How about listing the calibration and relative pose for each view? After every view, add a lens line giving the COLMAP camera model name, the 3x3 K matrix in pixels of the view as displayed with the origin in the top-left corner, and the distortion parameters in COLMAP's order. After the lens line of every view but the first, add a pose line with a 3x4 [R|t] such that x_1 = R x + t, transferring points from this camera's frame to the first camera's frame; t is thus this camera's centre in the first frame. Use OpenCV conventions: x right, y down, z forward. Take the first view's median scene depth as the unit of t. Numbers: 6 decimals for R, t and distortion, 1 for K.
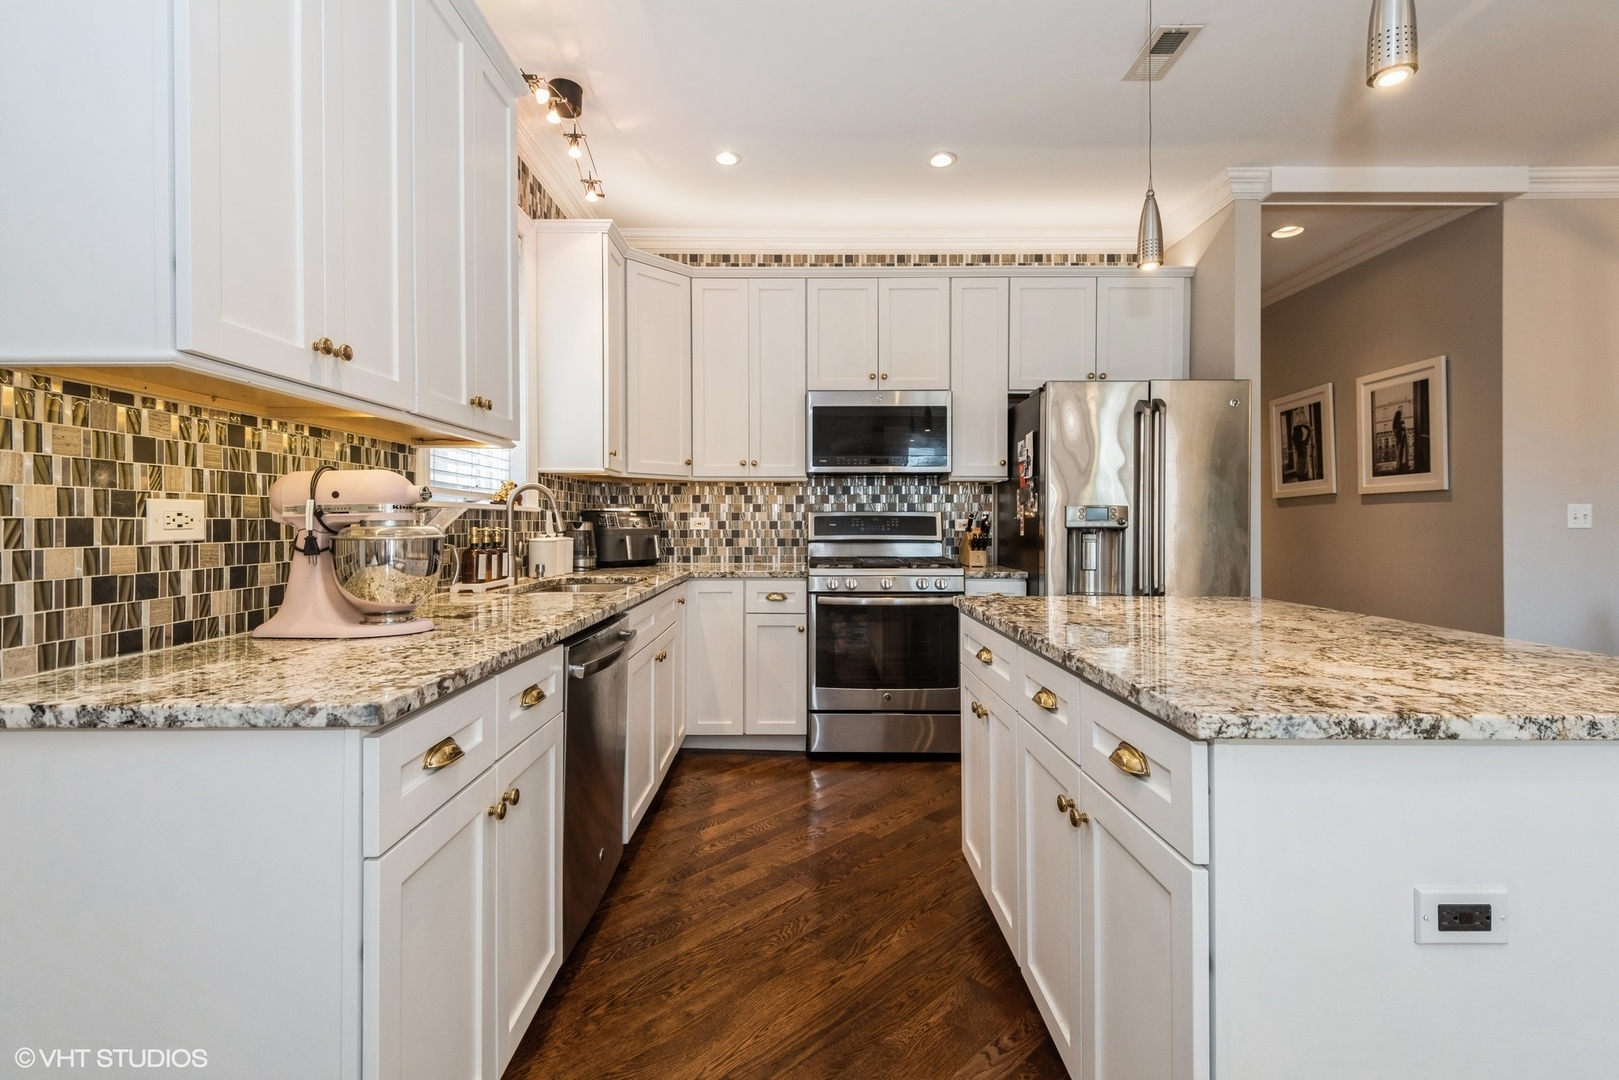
lens RADIAL K [[739.5, 0, 811.3], [0, 739.5, 517.8], [0, 0, 1]] dist [0.016975, -0.009625]
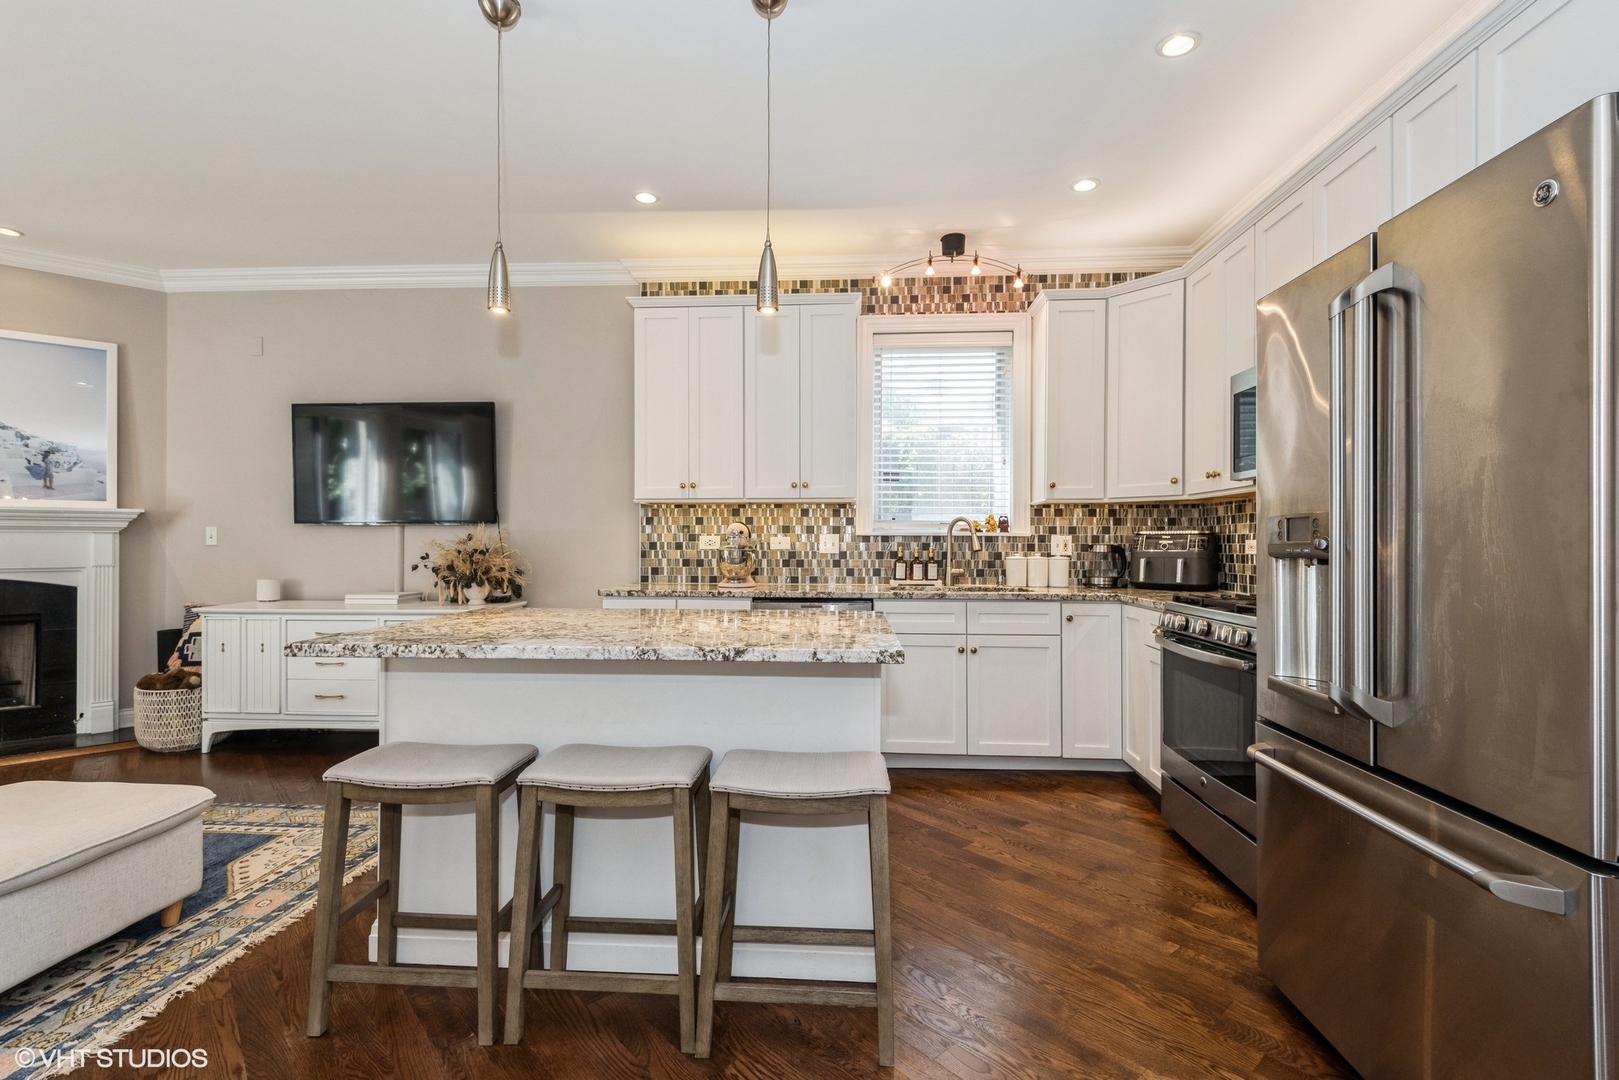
lens RADIAL K [[739.5, 0, 799.2], [0, 739.5, 537.9], [0, 0, 1]] dist [0.016975, -0.009625]
pose [[-0.073781, 0.000390, -0.997274, 0.797847], [0.003486, 0.999994, 0.000133, -0.005272], [0.997268, -0.003467, -0.073782, 0.585347]]
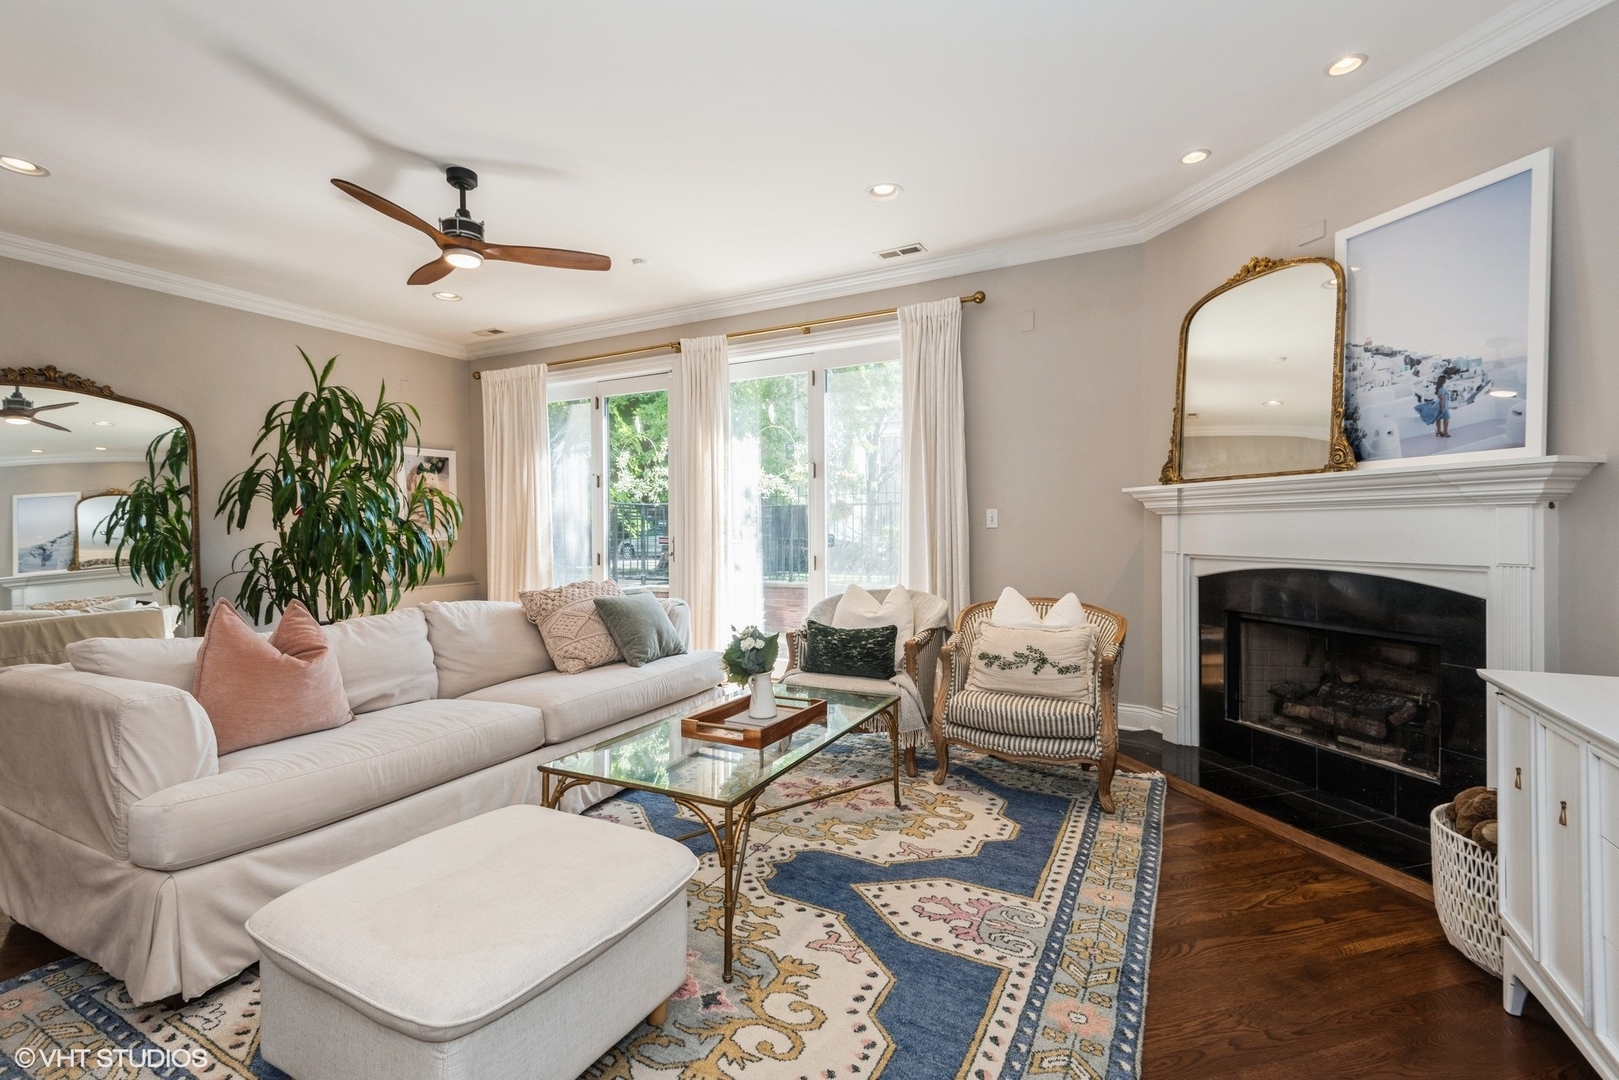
lens RADIAL K [[739.5, 0, 804.3], [0, 739.5, 519.4], [0, 0, 1]] dist [0.016975, -0.009625]
pose [[-0.882097, 0.008040, 0.470999, -0.026910], [0.001865, 0.999906, -0.013576, 0.001797], [-0.471064, -0.011097, -0.882029, 0.267189]]
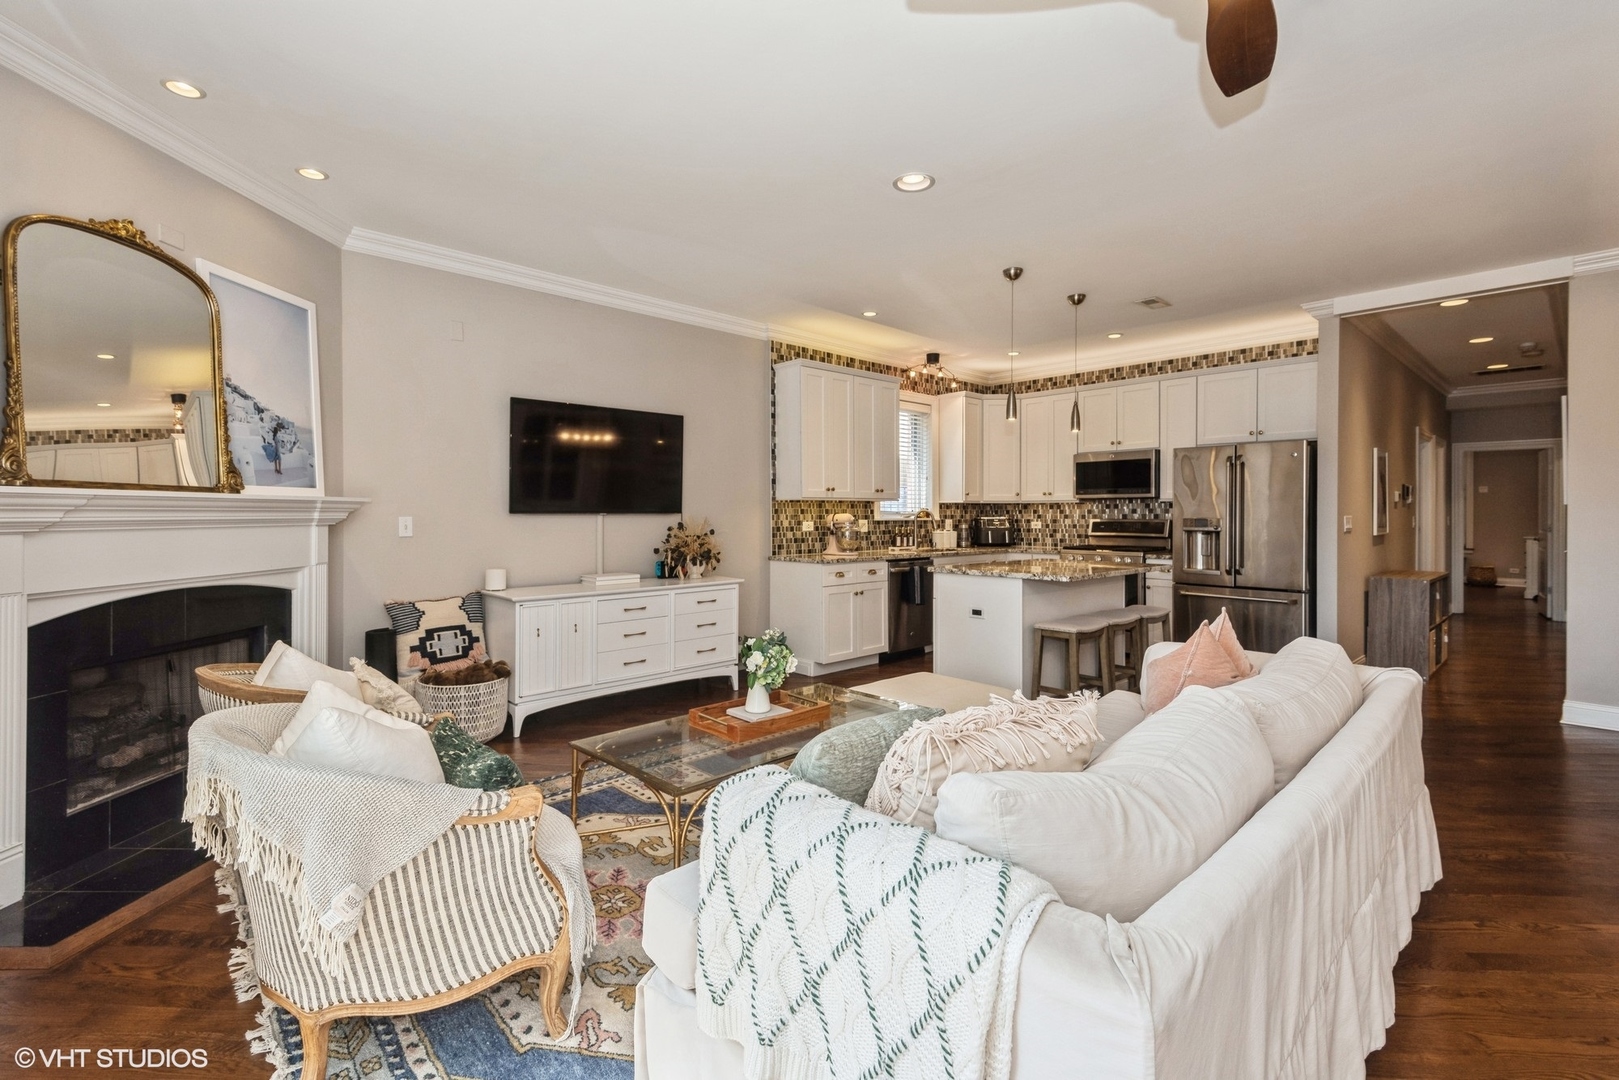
lens RADIAL K [[739.5, 0, 808.1], [0, 739.5, 513.5], [0, 0, 1]] dist [0.016975, -0.009625]
pose [[0.684471, -0.001221, -0.729039, 0.883338], [0.004846, 0.999984, 0.002876, -0.031998], [0.729024, -0.005501, 0.684466, -0.756207]]
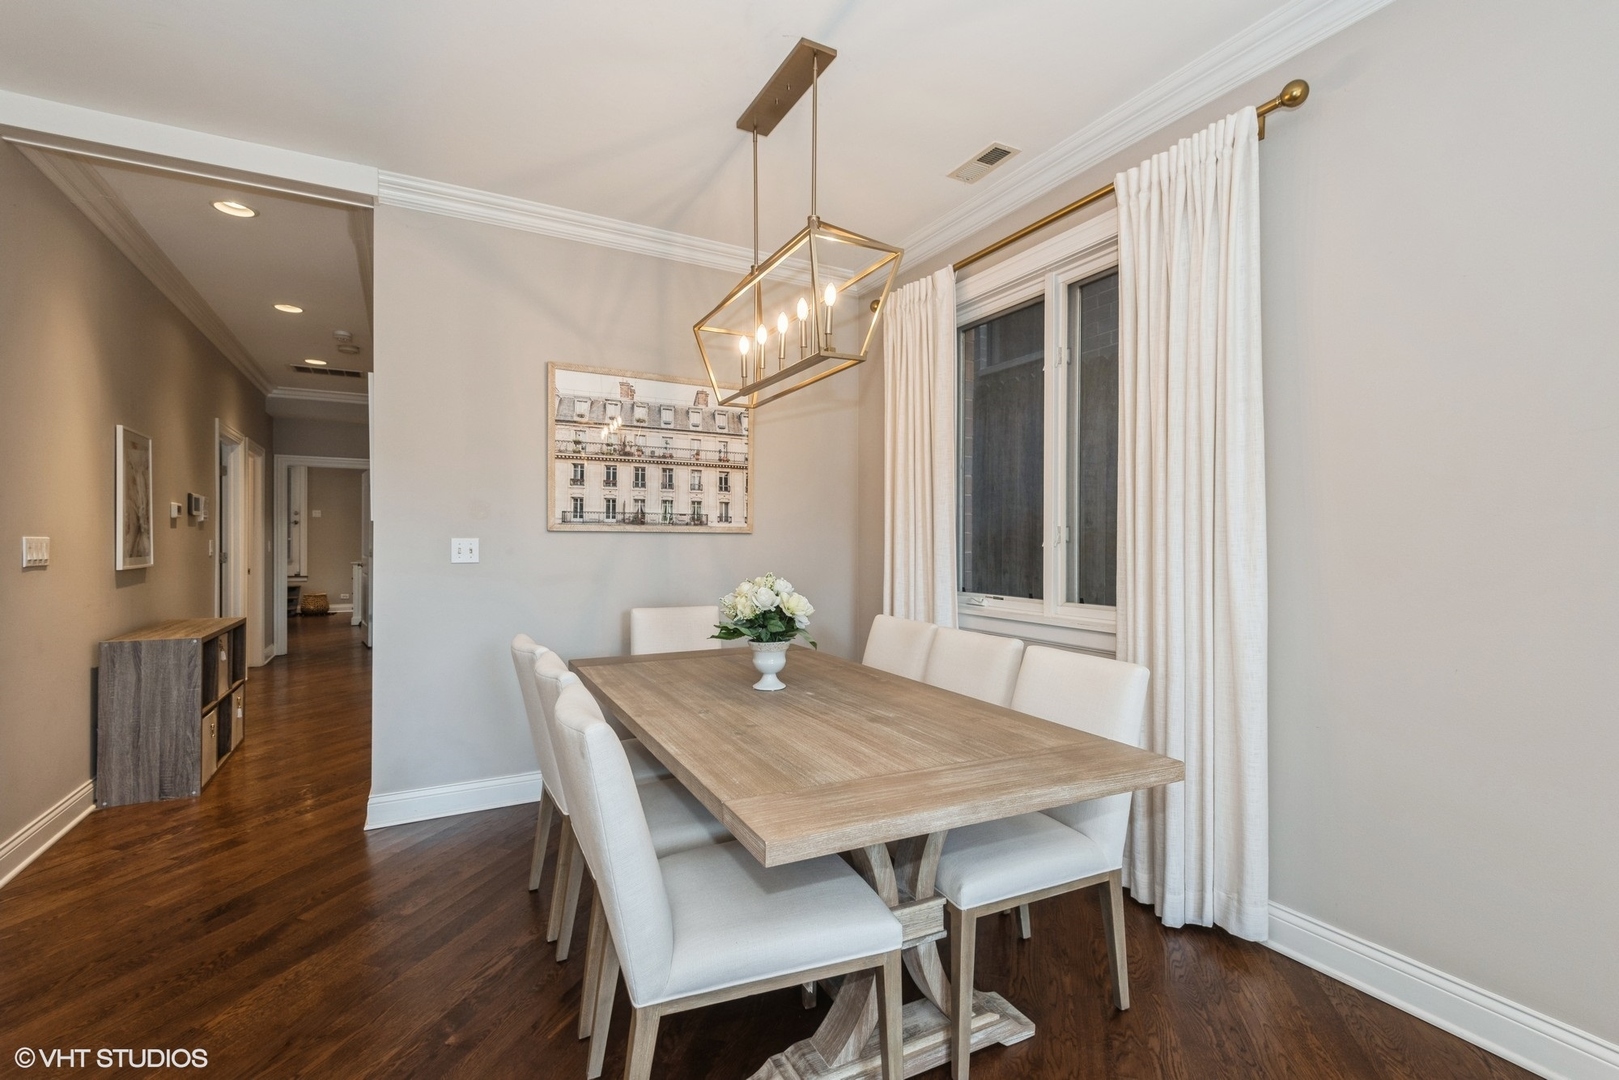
lens RADIAL K [[739.5, 0, 801.1], [0, 739.5, 541.6], [0, 0, 1]] dist [0.016975, -0.009625]
pose [[0.886278, -0.001407, 0.463152, 0.886187], [-0.001610, 0.999980, 0.006118, -0.018681], [-0.463151, -0.006168, 0.886258, -0.044192]]
